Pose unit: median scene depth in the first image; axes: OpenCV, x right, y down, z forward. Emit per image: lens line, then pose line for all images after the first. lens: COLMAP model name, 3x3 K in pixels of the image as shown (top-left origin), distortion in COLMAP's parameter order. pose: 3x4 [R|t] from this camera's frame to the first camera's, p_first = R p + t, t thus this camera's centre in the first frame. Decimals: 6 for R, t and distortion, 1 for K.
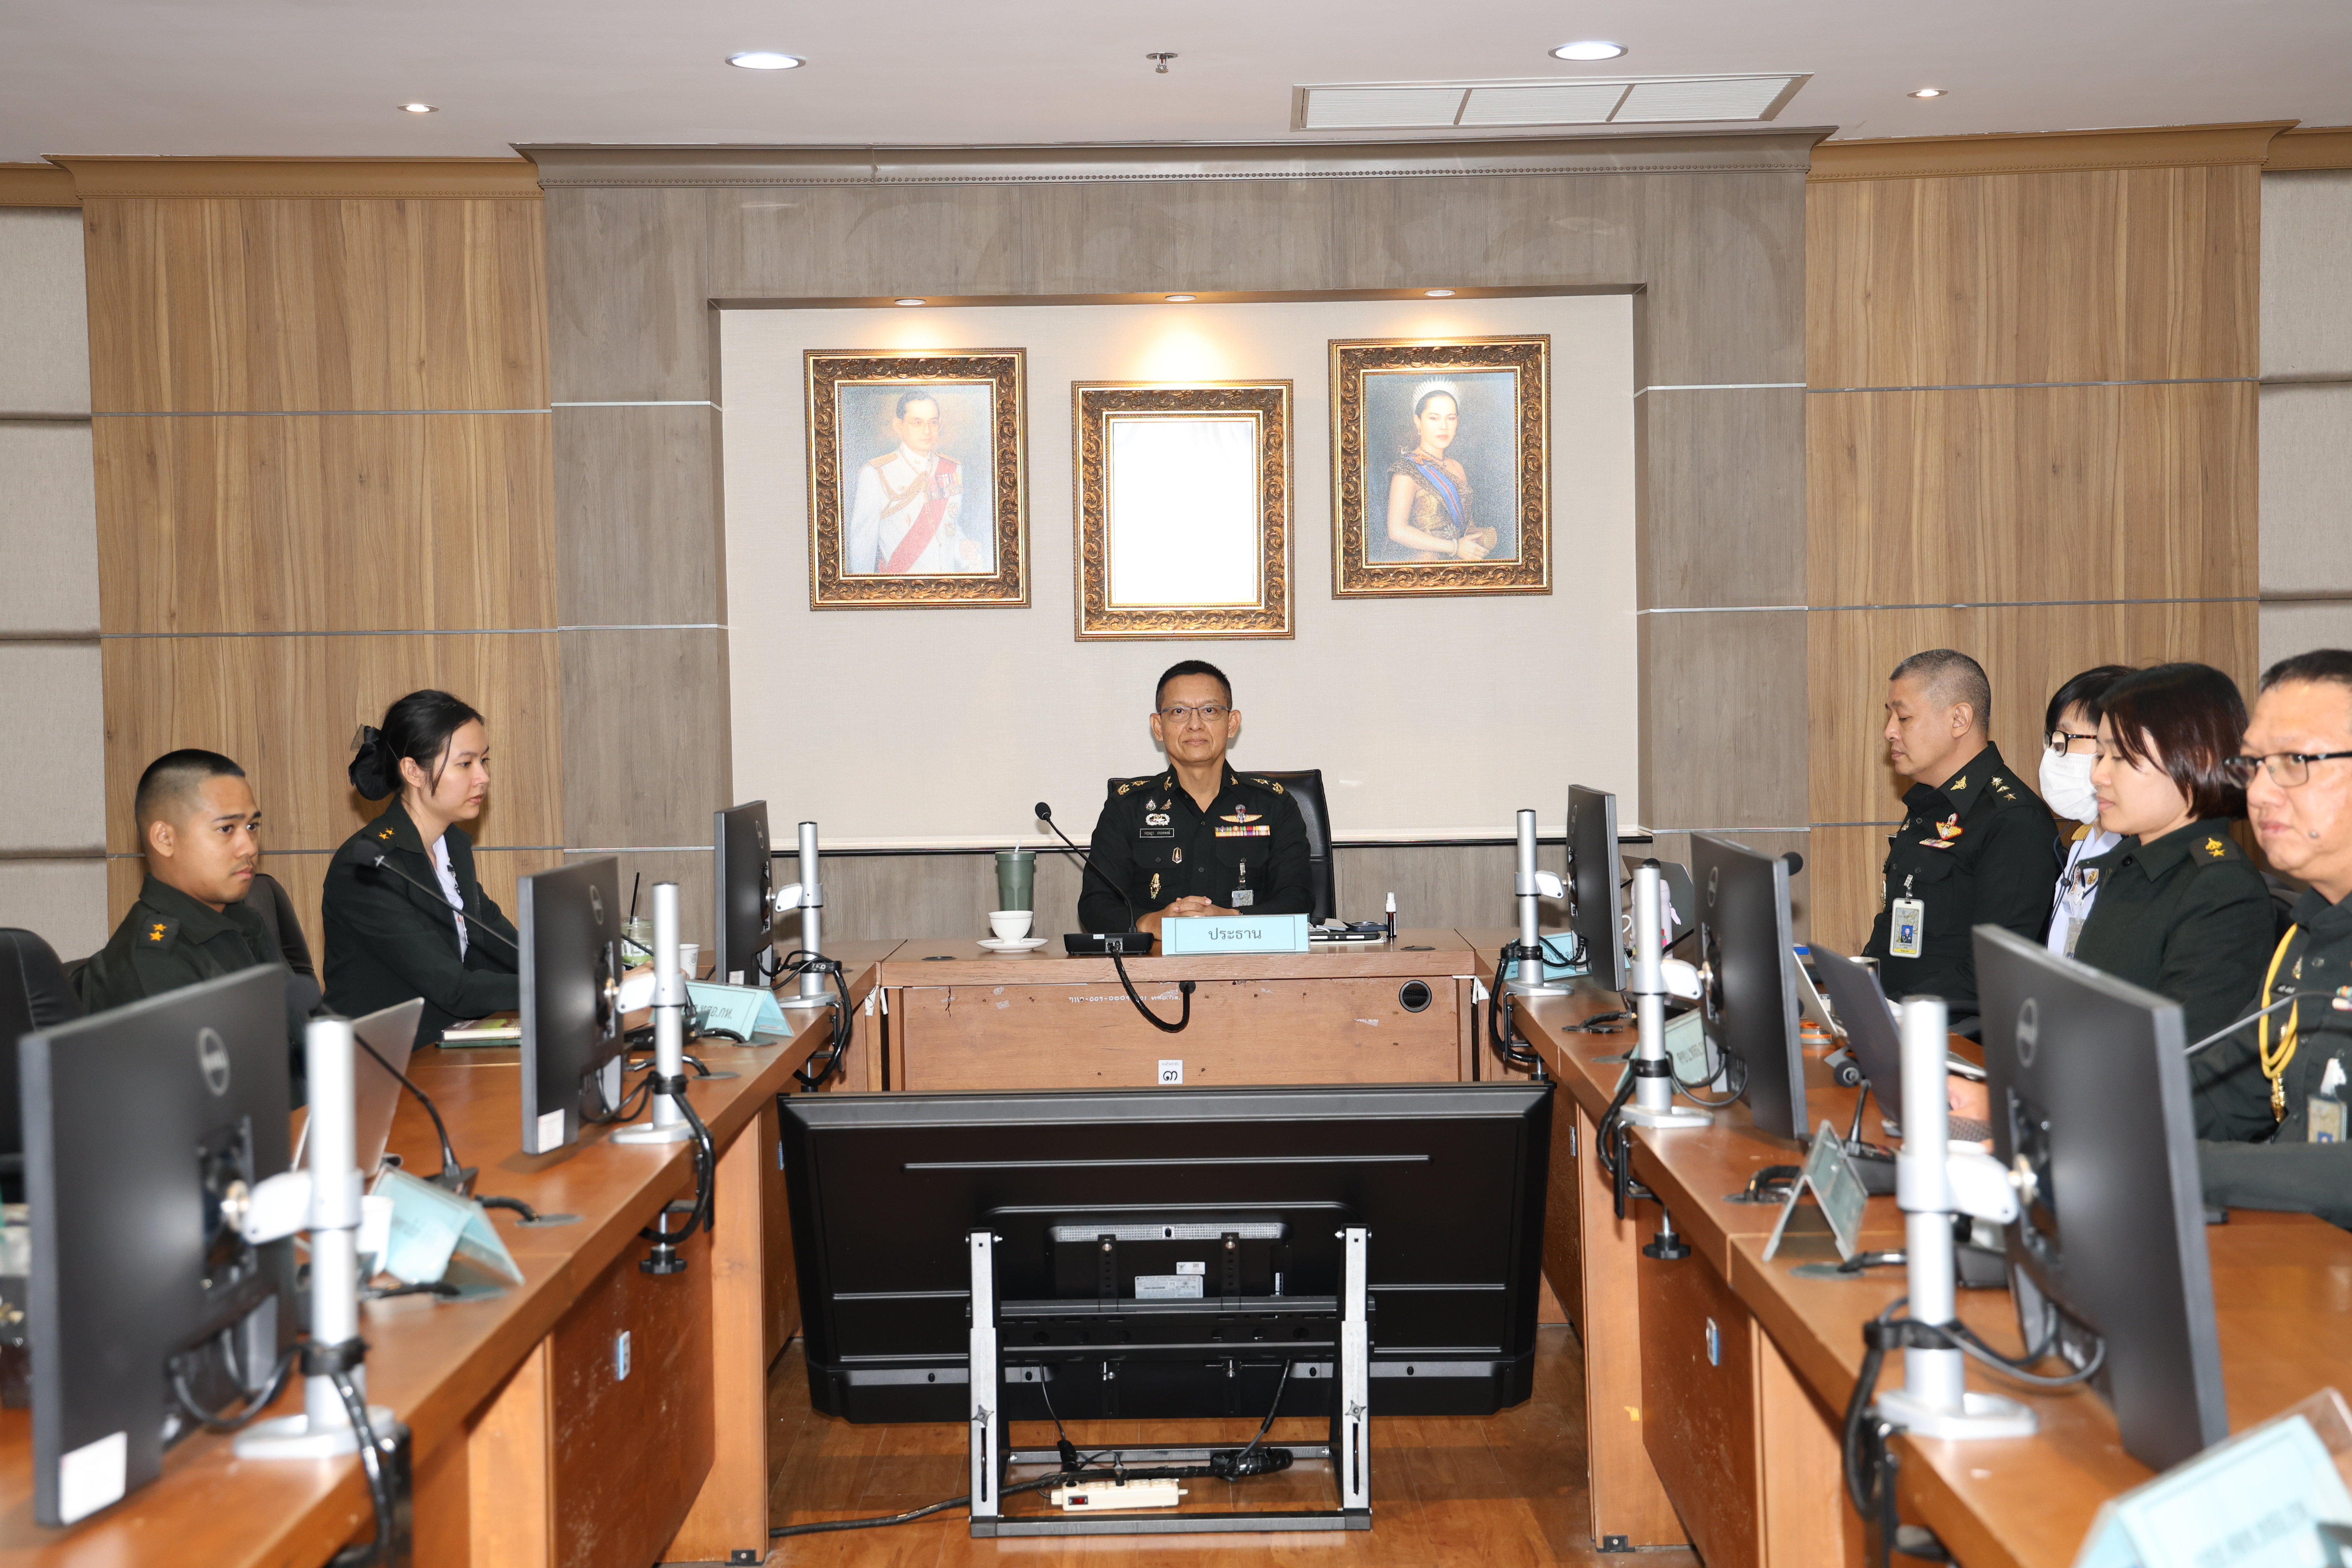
lens RADIAL K [[3214.4, 0, 1176.0], [0, 3214.4, 784.0], [0, 0, 1]] dist [0.143770, 0.007383]
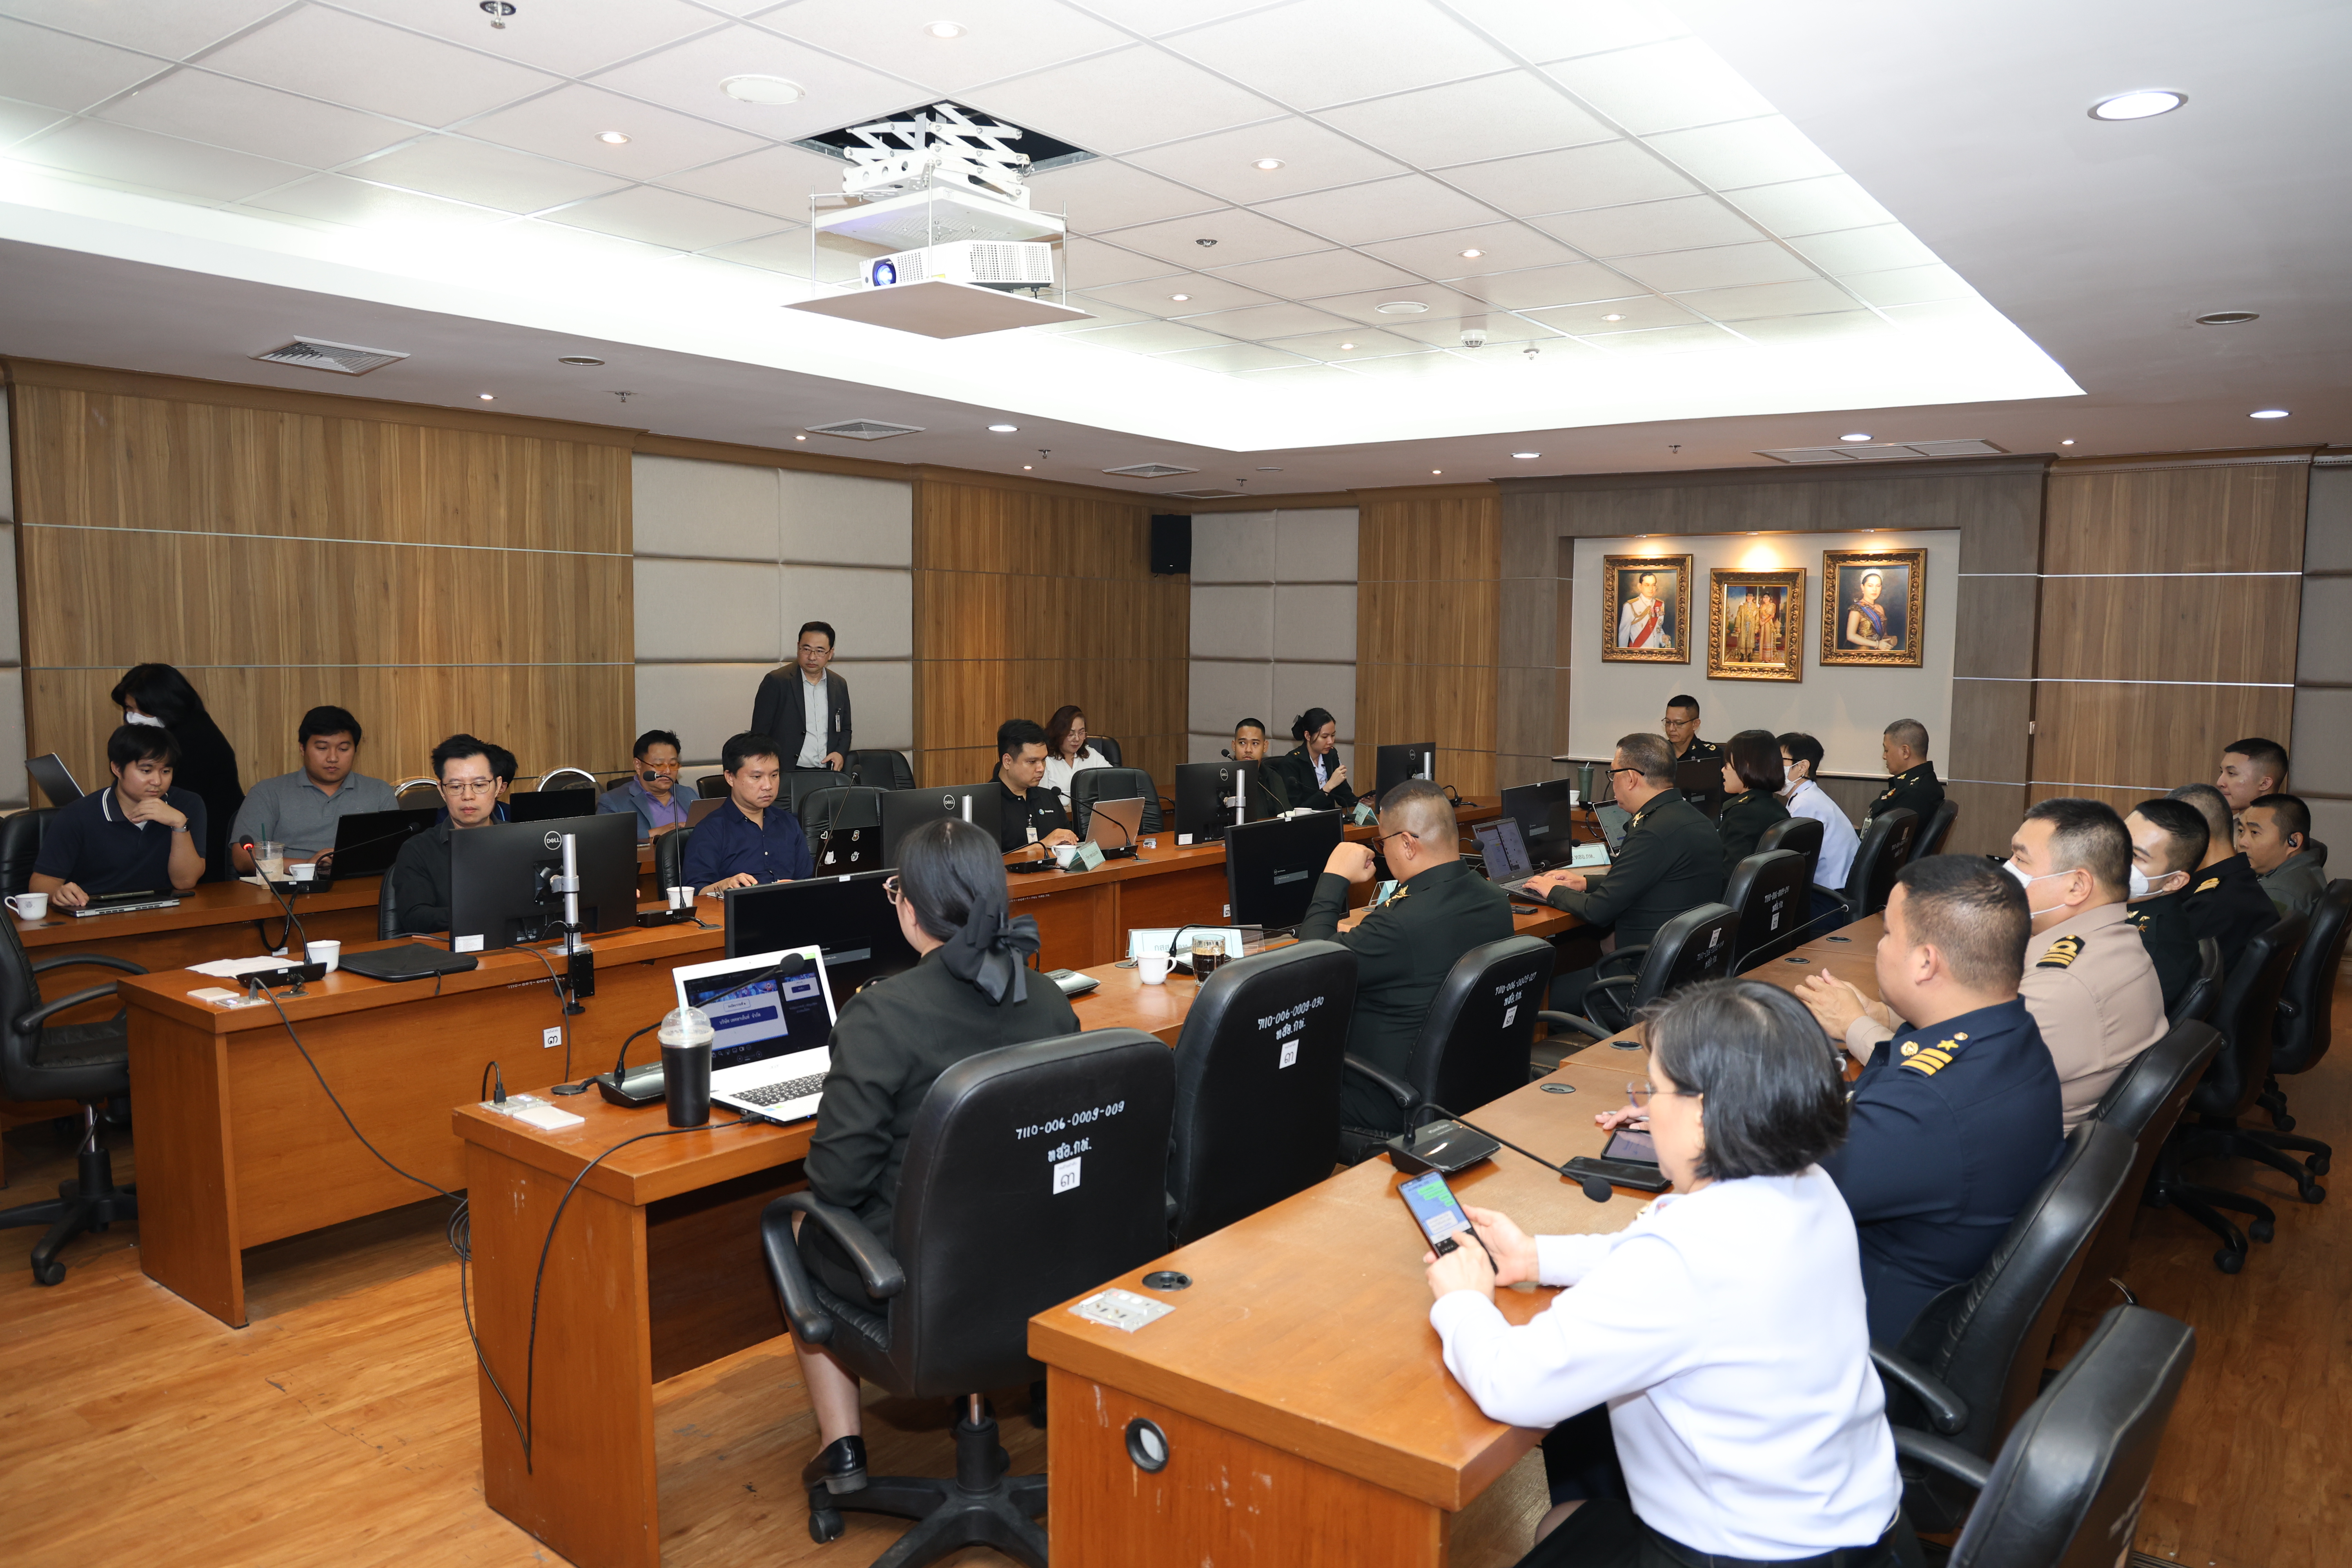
lens RADIAL K [[1643.7, 0, 1176.0], [0, 1643.7, 784.0], [0, 0, 1]] dist [-0.093854, 0.083399]
pose [[0.785102, 0.080987, -0.614049, 0.410145], [-0.047356, 0.996361, 0.070861, -0.035001], [0.617553, -0.026554, 0.786081, -0.177243]]
